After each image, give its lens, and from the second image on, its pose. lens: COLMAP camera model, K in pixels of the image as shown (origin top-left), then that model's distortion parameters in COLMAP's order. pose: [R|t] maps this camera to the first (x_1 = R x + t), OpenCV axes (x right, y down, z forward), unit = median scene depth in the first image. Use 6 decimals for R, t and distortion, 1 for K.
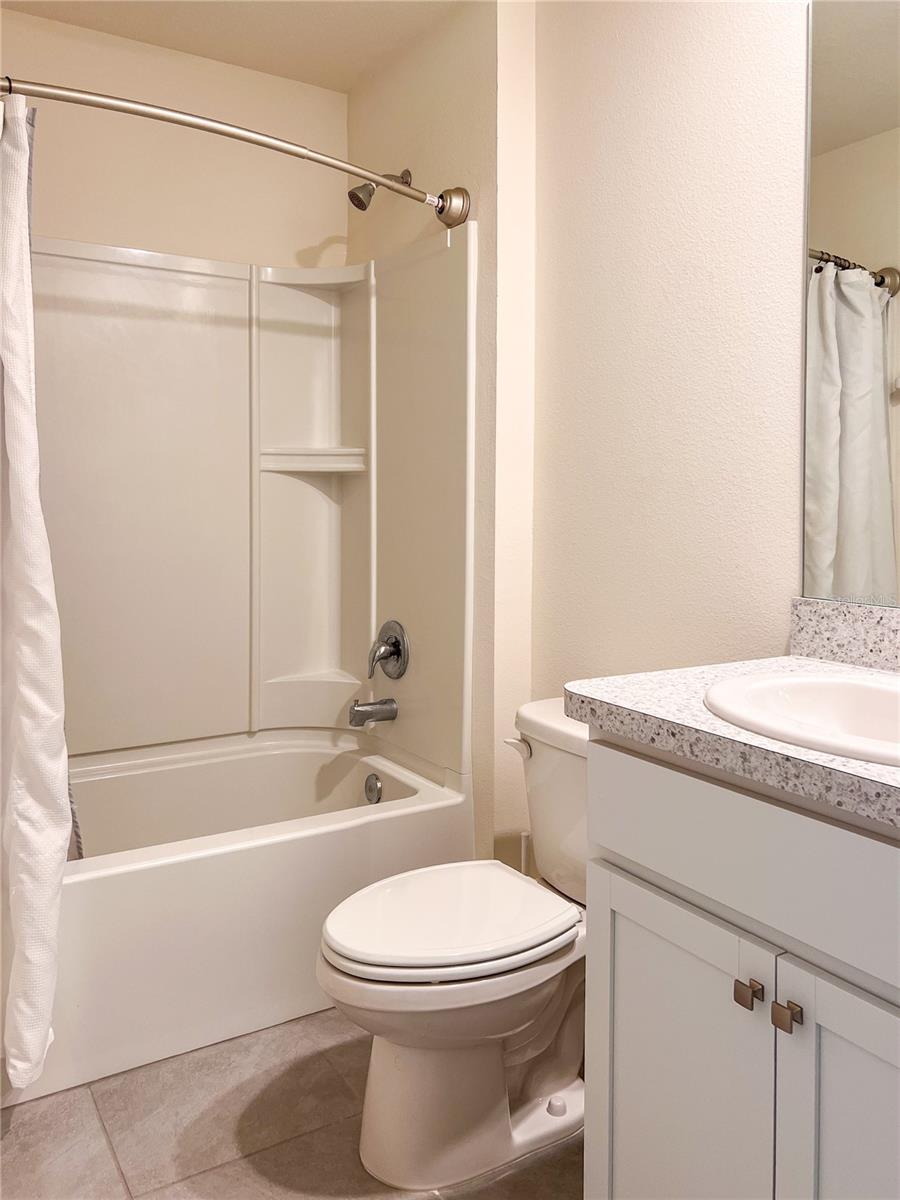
lens RADIAL K [[927.2, 0, 450.0], [0, 927.2, 600.0], [0, 0, 1]] dist [0.061473, -0.051031]
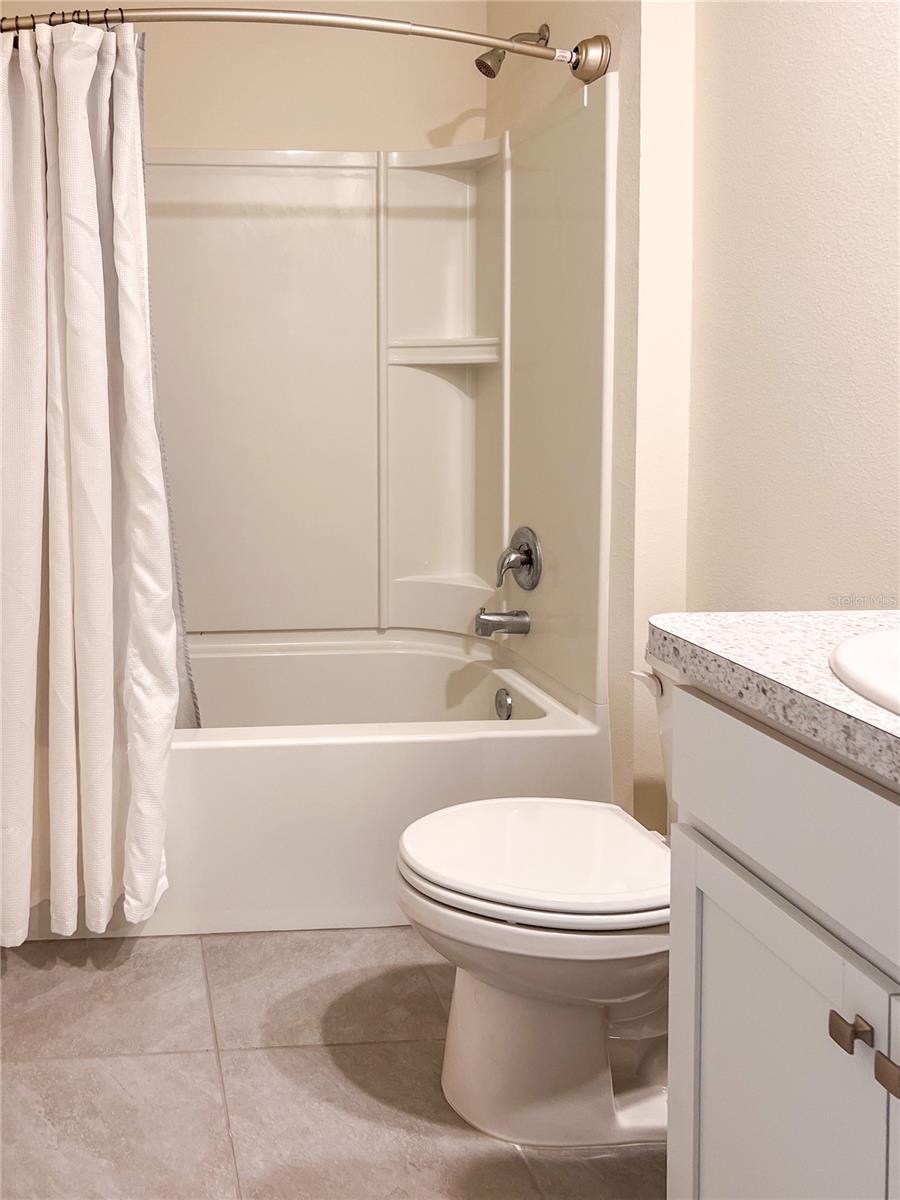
lens RADIAL K [[1017.4, 0, 450.3], [0, 1017.4, 513.8], [0, 0, 1]] dist [0.066114, -0.060602]
pose [[0.891081, 0.060688, -0.449769, 0.353140], [-0.046824, 0.998024, 0.041897, -0.030876], [0.451423, -0.016274, 0.892162, 0.077941]]
